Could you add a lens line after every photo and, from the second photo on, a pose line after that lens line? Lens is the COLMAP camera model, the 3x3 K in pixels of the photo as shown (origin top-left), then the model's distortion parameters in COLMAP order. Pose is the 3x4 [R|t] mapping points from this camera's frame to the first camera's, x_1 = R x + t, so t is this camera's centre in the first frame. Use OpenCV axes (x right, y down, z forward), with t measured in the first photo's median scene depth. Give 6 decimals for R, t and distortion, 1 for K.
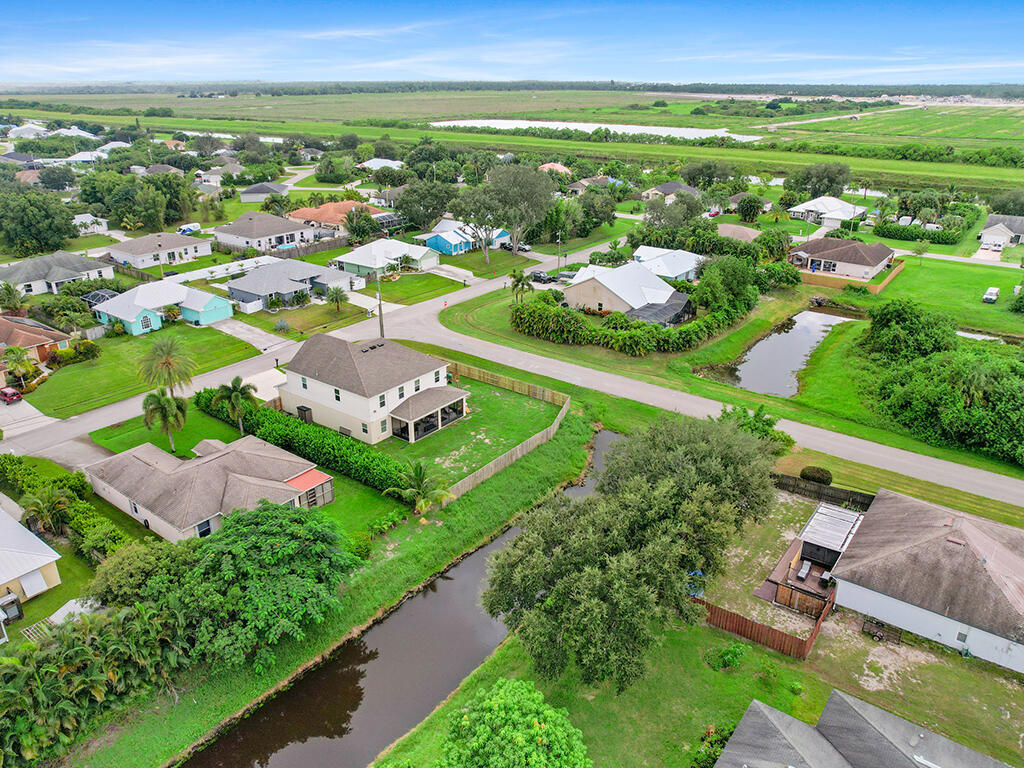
lens RADIAL K [[737.2, 0, 491.1], [0, 737.2, 384.7], [0, 0, 1]] dist [-0.062175, 0.045776]
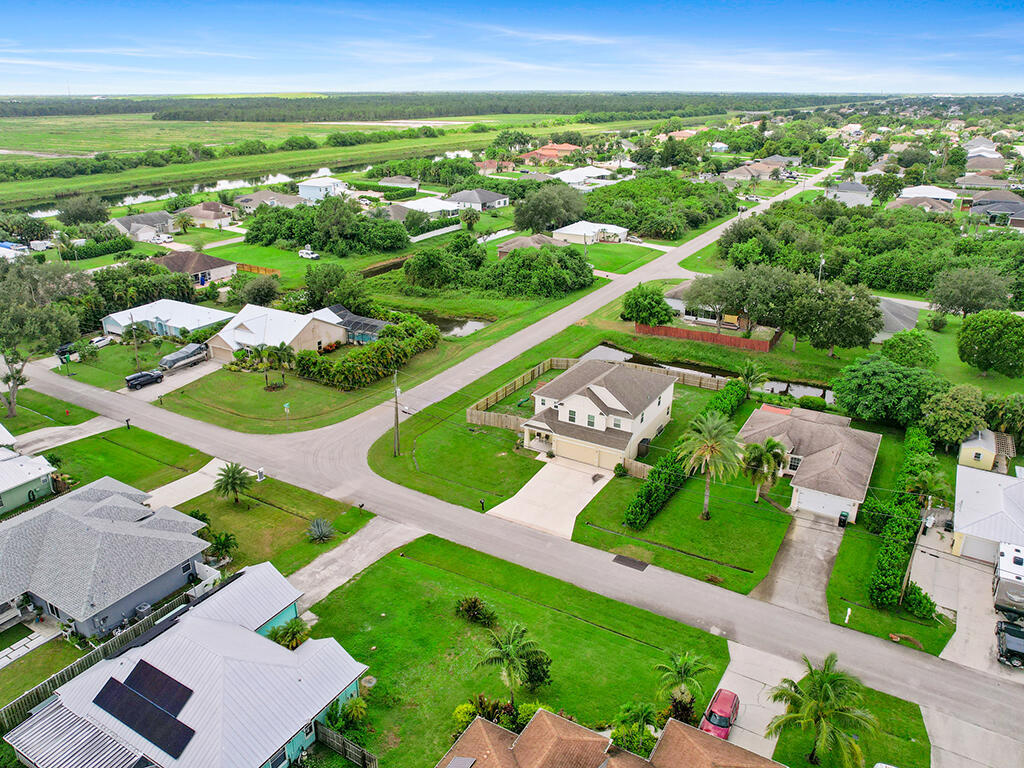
lens RADIAL K [[737.2, 0, 491.1], [0, 737.2, 384.7], [0, 0, 1]] dist [-0.062175, 0.045776]
pose [[-0.101835, -0.374793, 0.921498, -0.746091], [0.385508, 0.839064, 0.383868, -0.330459], [-0.917068, 0.394336, 0.059039, 0.724138]]
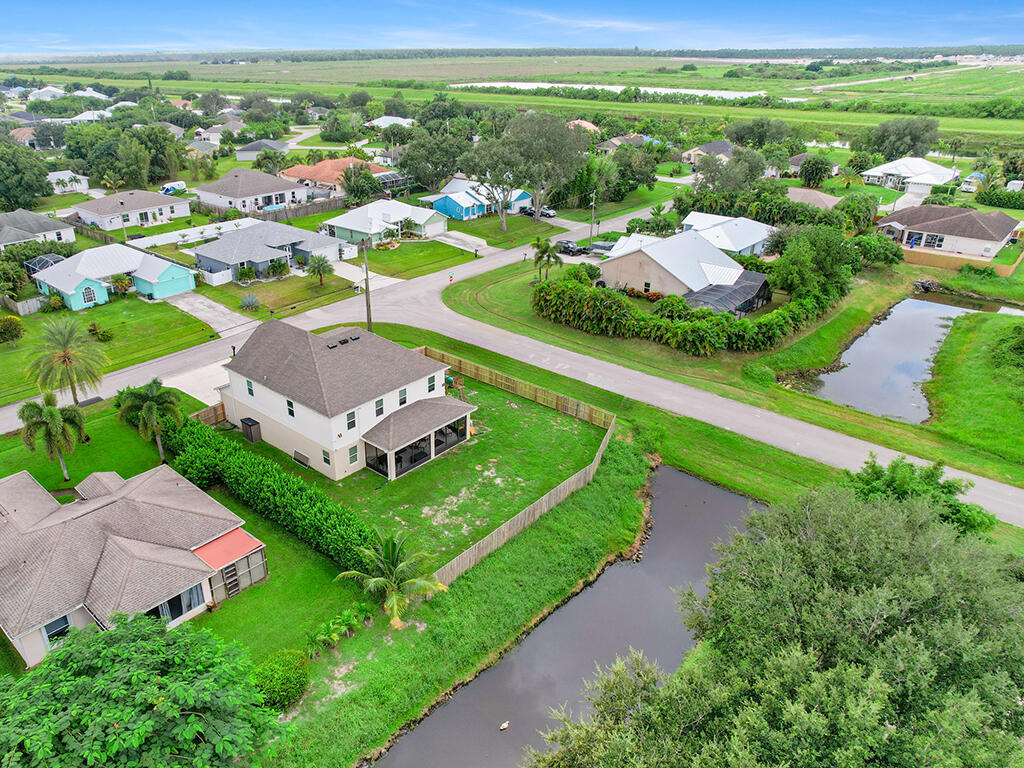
lens RADIAL K [[727.4, 0, 432.4], [0, 727.4, 386.7], [0, 0, 1]] dist [-0.071243, 0.062014]
pose [[0.995080, 0.034209, -0.092984, -0.004235], [-0.029902, 0.998432, 0.047329, -0.028150], [0.094457, -0.044316, 0.994542, 0.195988]]
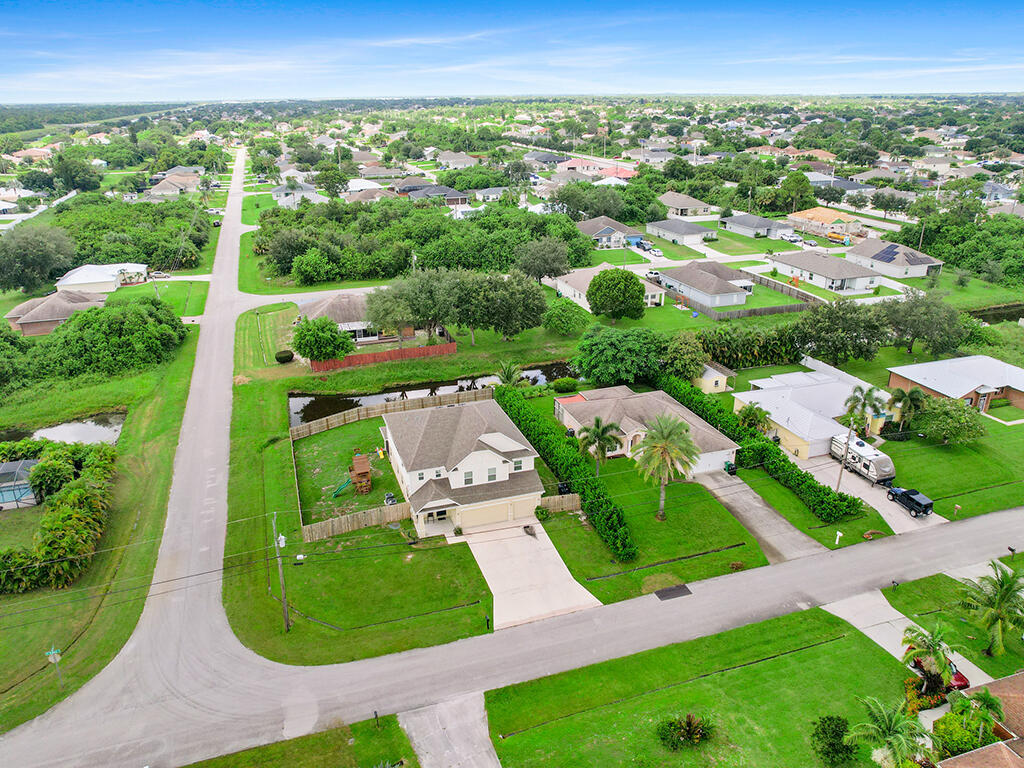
lens RADIAL K [[737.2, 0, 491.1], [0, 737.2, 384.7], [0, 0, 1]] dist [-0.062175, 0.045776]
pose [[-0.818181, -0.207319, 0.536282, -0.453931], [0.231032, 0.735571, 0.636836, -0.427406], [-0.526502, 0.644945, -0.553933, 0.960888]]
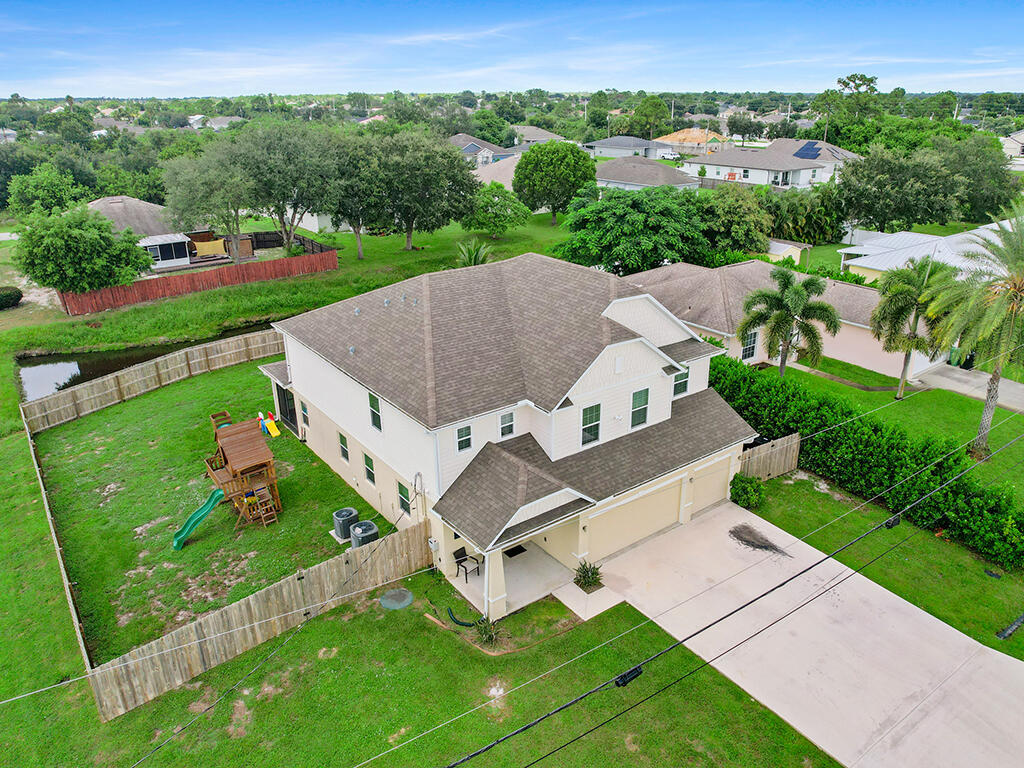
lens RADIAL K [[735.7, 0, 524.5], [0, 735.7, 386.3], [0, 0, 1]] dist [-0.075358, 0.073544]
pose [[-0.964397, -0.096546, 0.246205, -0.187138], [0.103602, 0.718640, 0.687621, -0.171606], [-0.243320, 0.688647, -0.683052, 0.840548]]
